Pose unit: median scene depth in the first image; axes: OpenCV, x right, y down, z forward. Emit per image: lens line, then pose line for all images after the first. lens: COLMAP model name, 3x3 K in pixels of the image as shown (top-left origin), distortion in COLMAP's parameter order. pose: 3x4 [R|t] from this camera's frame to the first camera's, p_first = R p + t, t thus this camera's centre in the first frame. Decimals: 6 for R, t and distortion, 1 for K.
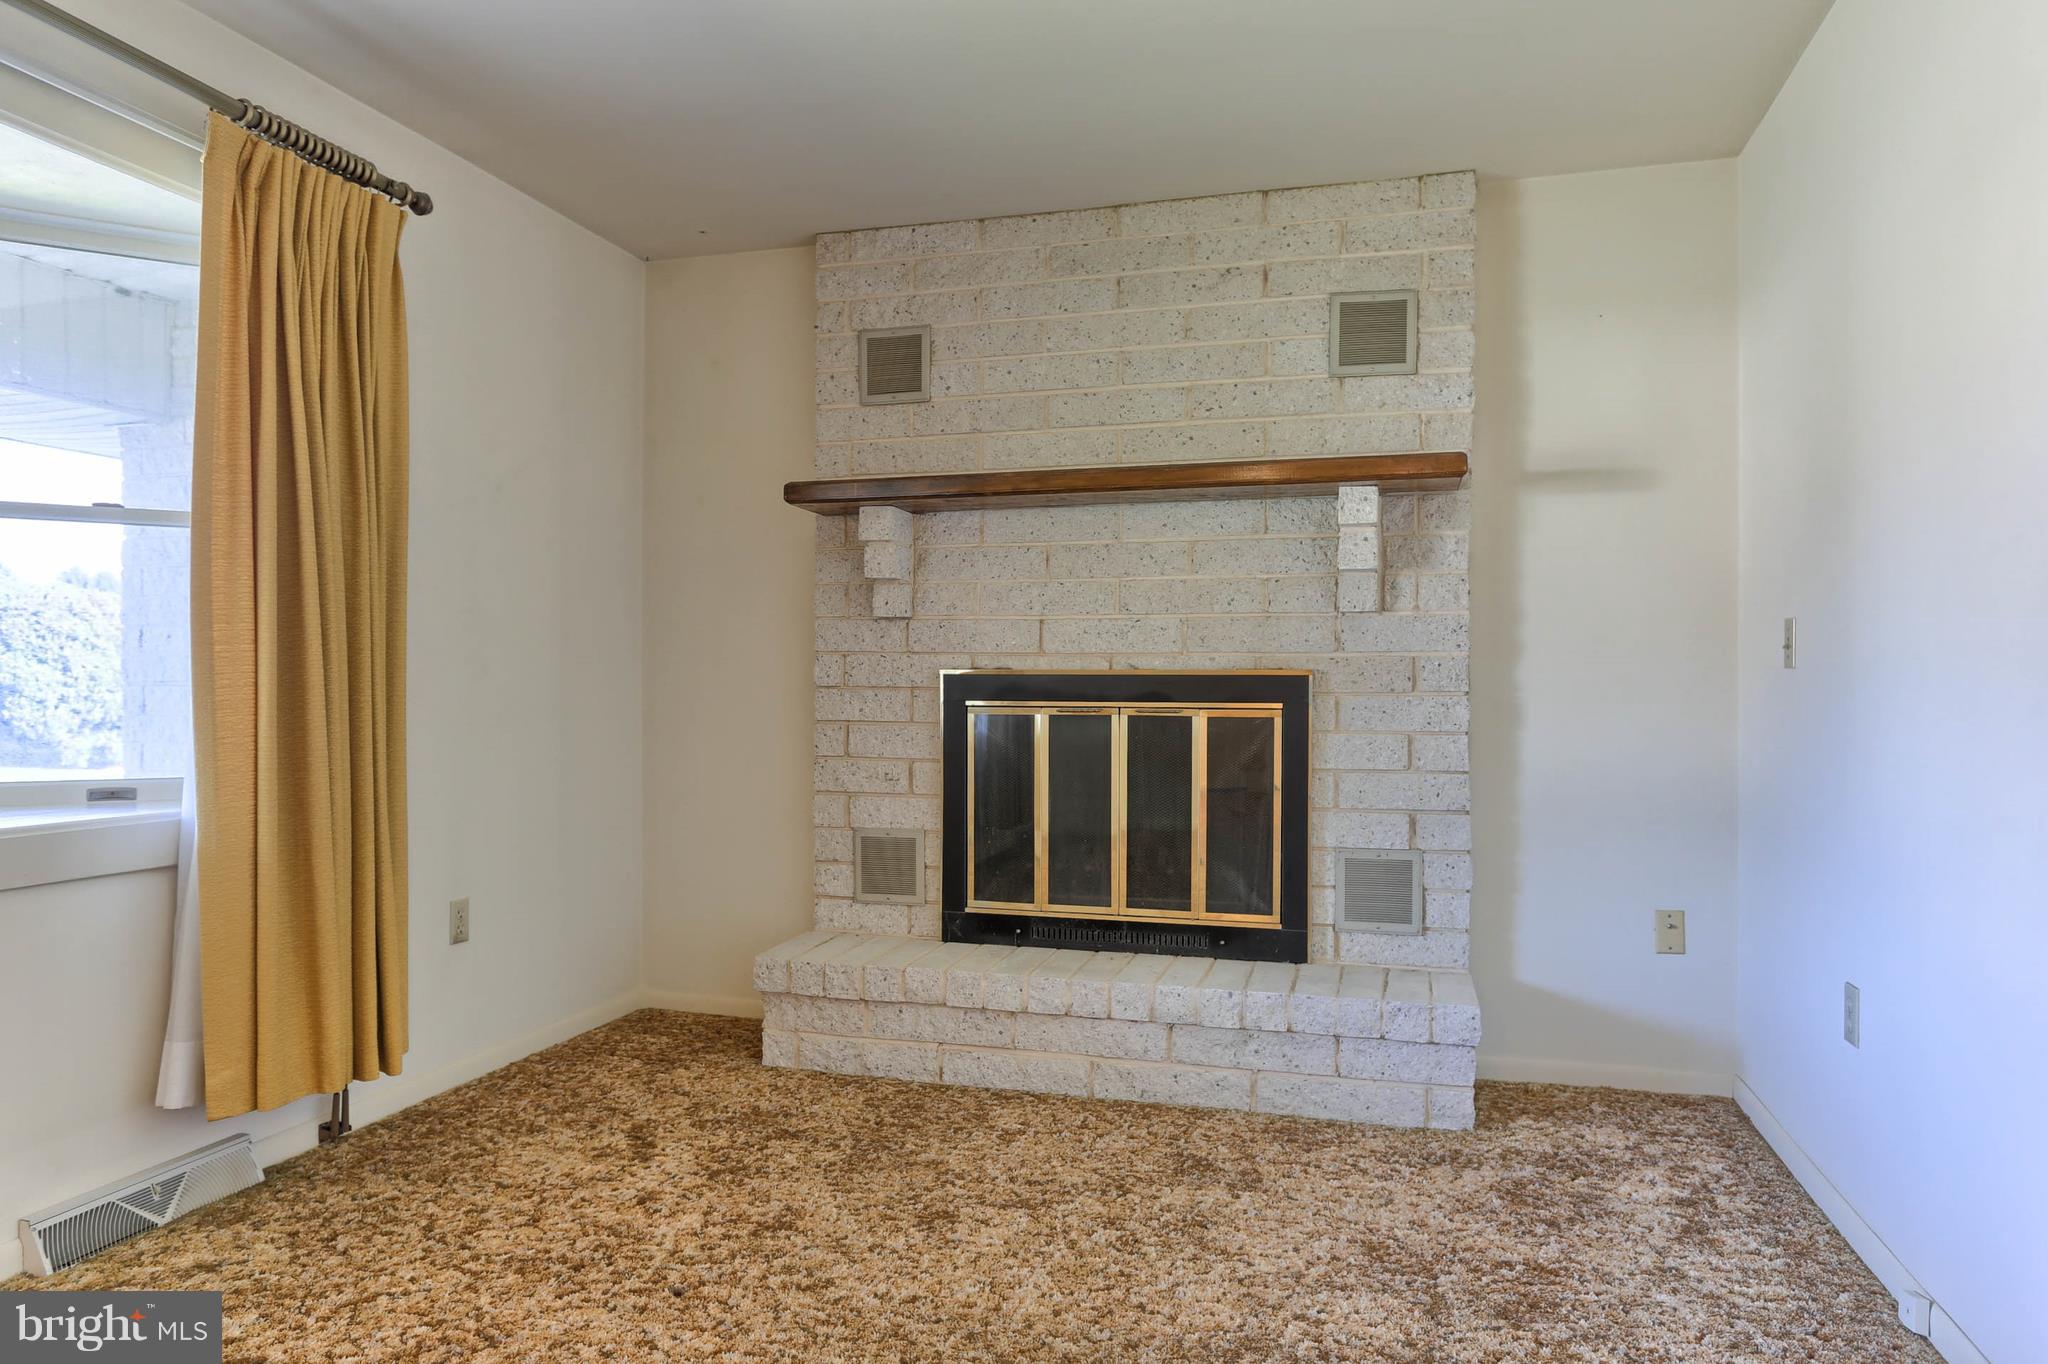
lens RADIAL K [[1628.1, 0, 930.9], [0, 1628.1, 695.2], [0, 0, 1]] dist [-0.040502, 0.015586]
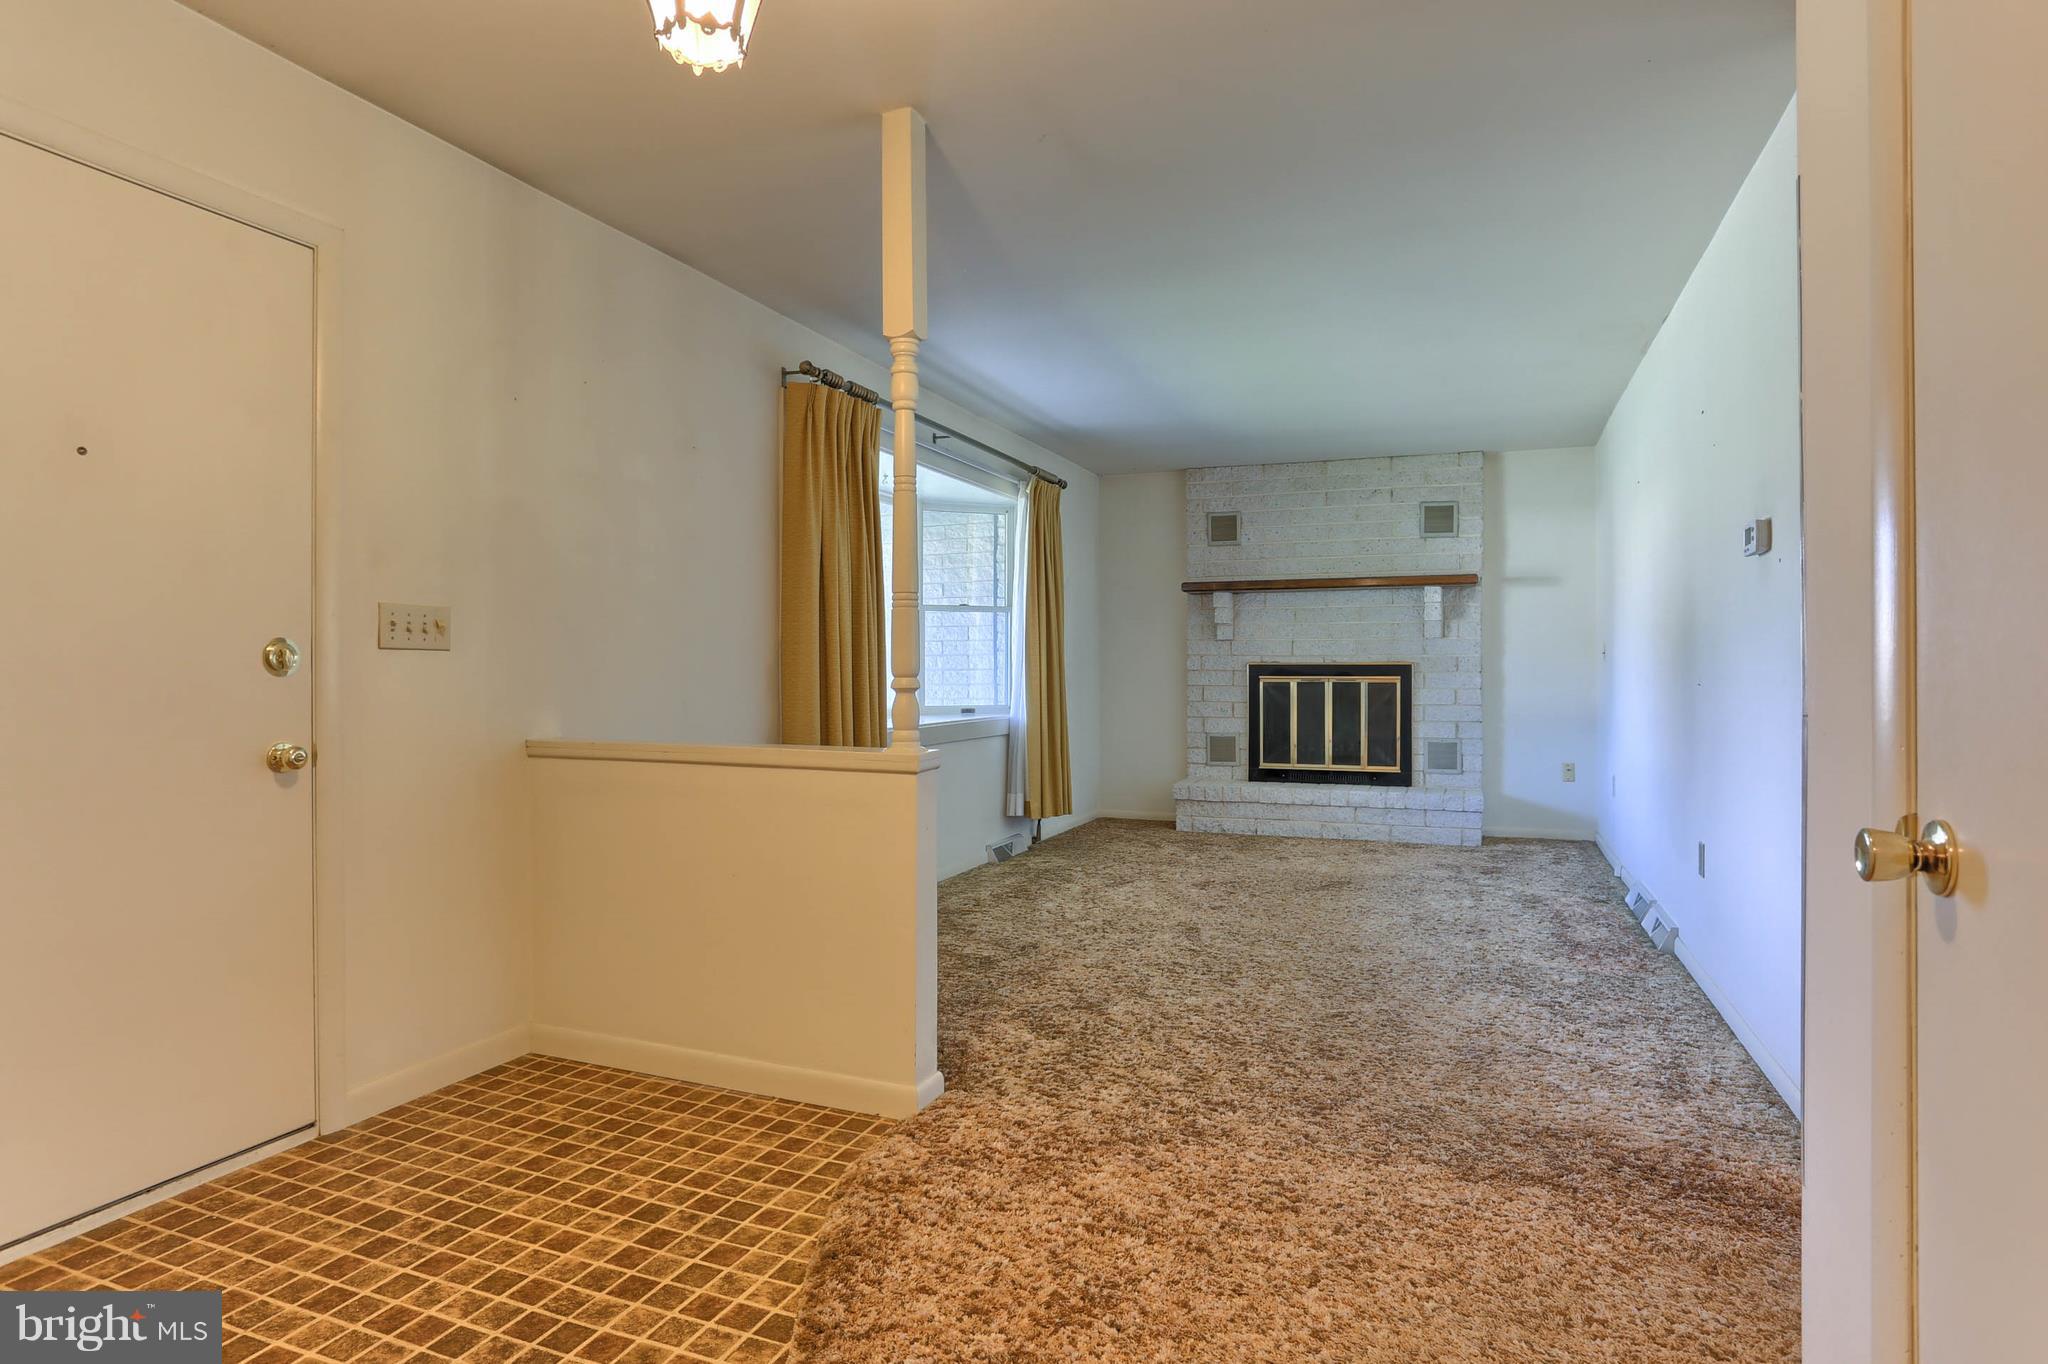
lens RADIAL K [[1082.1, 0, 1042.6], [0, 1082.1, 675.3], [0, 0, 1]] dist [-0.056900, 0.028624]
pose [[0.995656, -0.004157, -0.093019, -0.155037], [0.004019, 0.999991, -0.001675, 0.003804], [0.093025, 0.001294, 0.995663, -0.600386]]
